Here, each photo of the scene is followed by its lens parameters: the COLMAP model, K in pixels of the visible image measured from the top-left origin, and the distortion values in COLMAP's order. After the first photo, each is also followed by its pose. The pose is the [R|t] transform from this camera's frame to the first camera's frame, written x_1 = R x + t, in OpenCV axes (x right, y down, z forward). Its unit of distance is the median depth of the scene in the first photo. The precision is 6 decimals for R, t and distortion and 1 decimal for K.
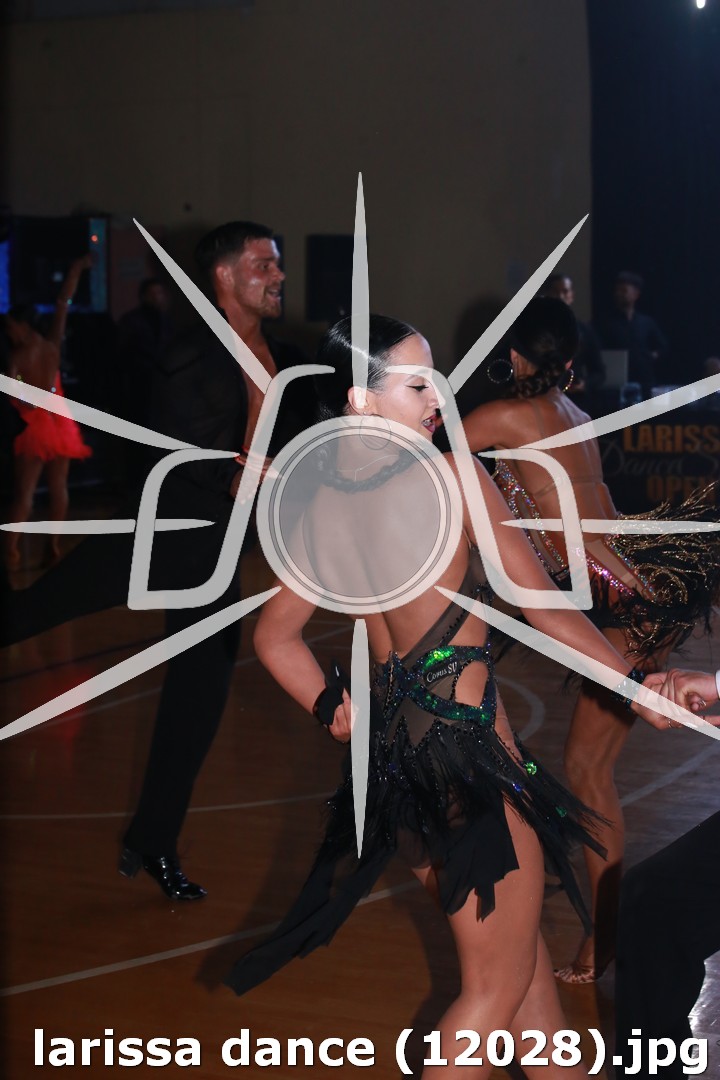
lens RADIAL K [[4488.5, 0, 360.0], [0, 4488.5, 540.0], [0, 0, 1]] dist [-0.168511, -2.414874]
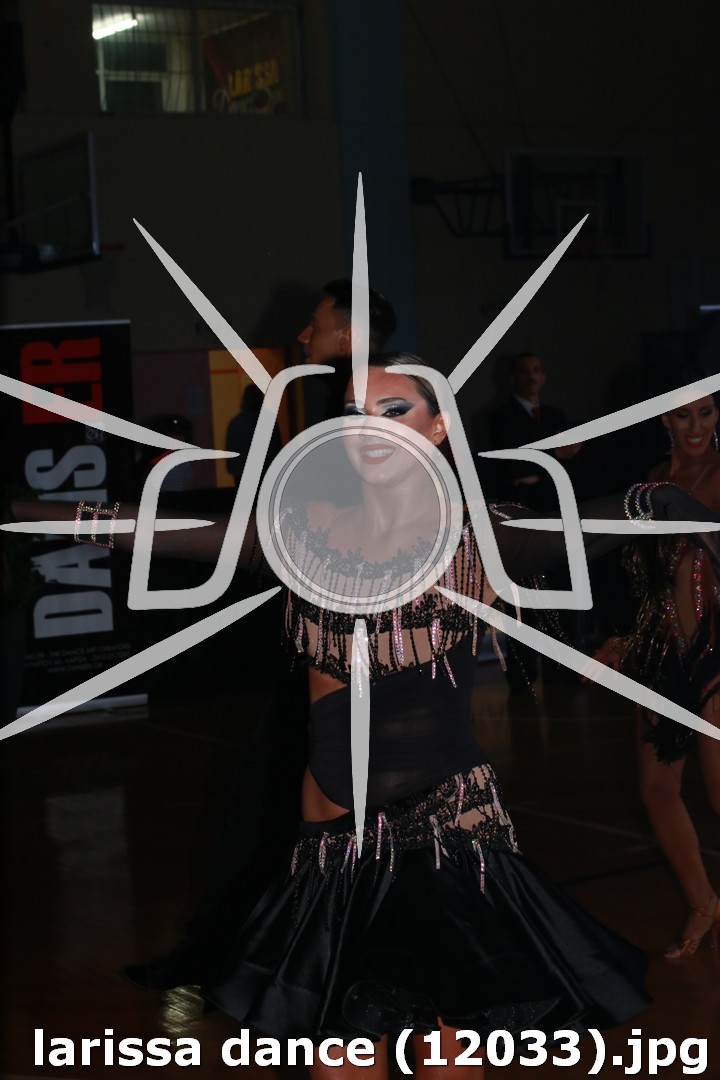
lens RADIAL K [[2047.9, 0, 360.0], [0, 2047.9, 540.0], [0, 0, 1]] dist [0.039362, 0.100118]
pose [[0.999977, -0.000606, 0.006737, -0.003005], [0.000615, 0.999999, -0.001278, 0.000570], [-0.006736, 0.001282, 0.999976, 0.540324]]
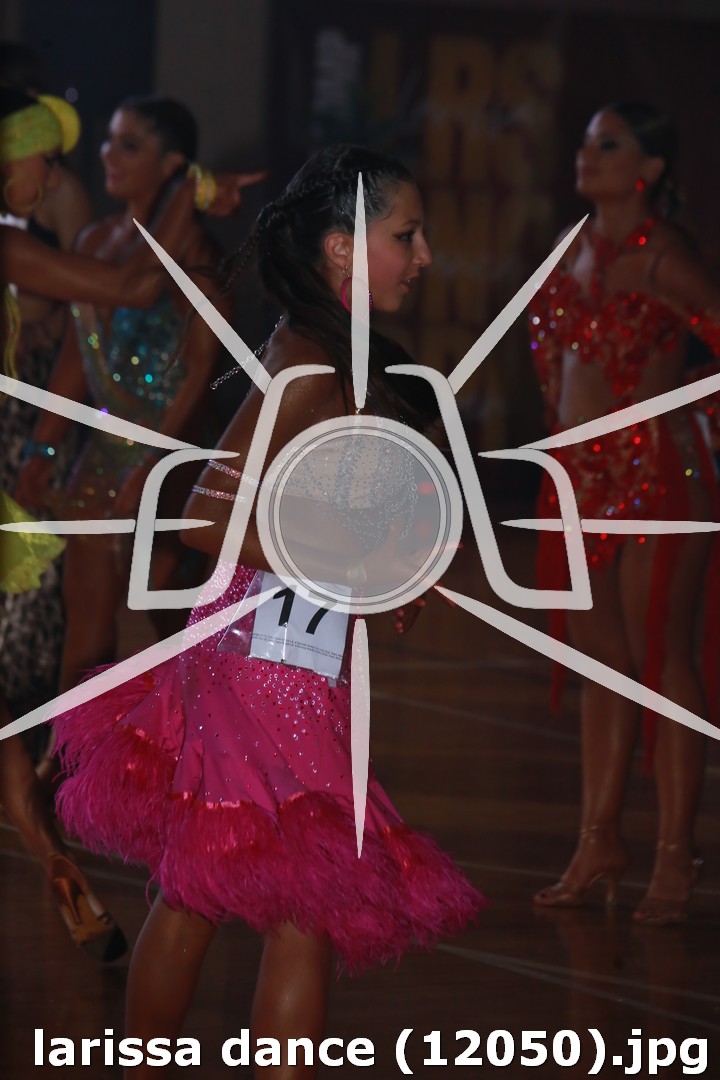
lens RADIAL K [[5858.2, 0, 360.0], [0, 5858.2, 540.0], [0, 0, 1]] dist [0.220833, 7.226415]
pose [[1.000000, -0.000411, 0.000557, -0.000678], [0.000412, 0.999997, -0.002490, 0.003280], [-0.000556, 0.002490, 0.999997, -0.305993]]
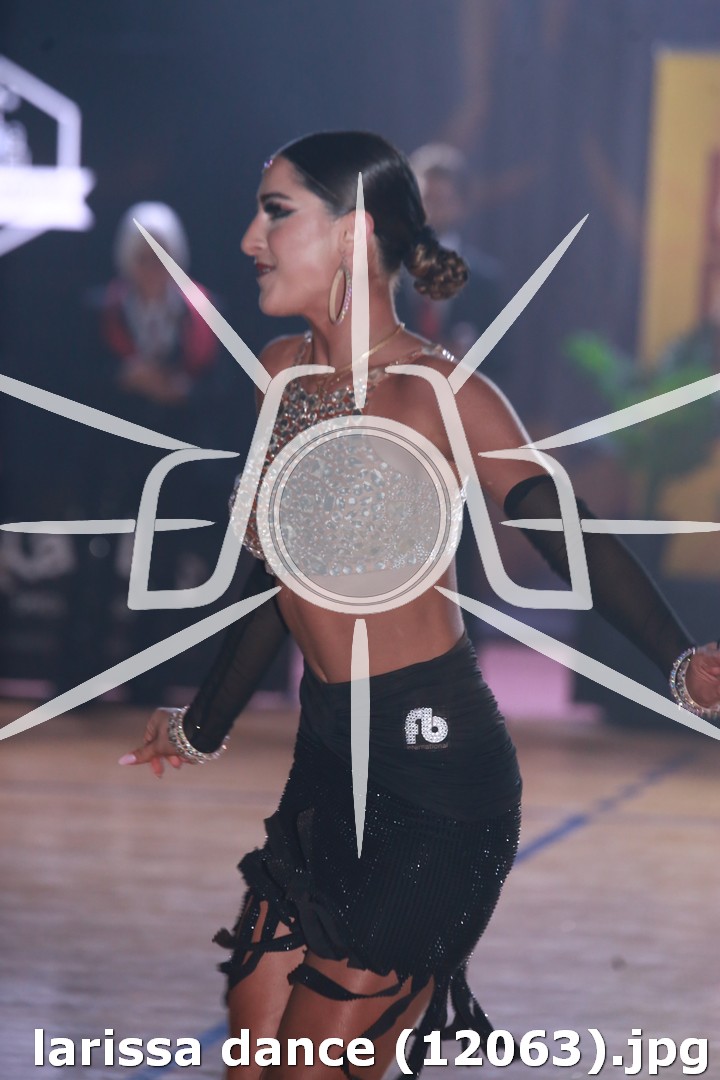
lens RADIAL K [[6502.8, 0, 360.0], [0, 6502.8, 540.0], [0, 0, 1]] dist [-0.001857, 4.808317]
pose [[1.000000, -0.000032, 0.000521, -0.000740], [0.000034, 0.999996, -0.002729, 0.003975], [-0.000521, 0.002729, 0.999996, -0.450477]]
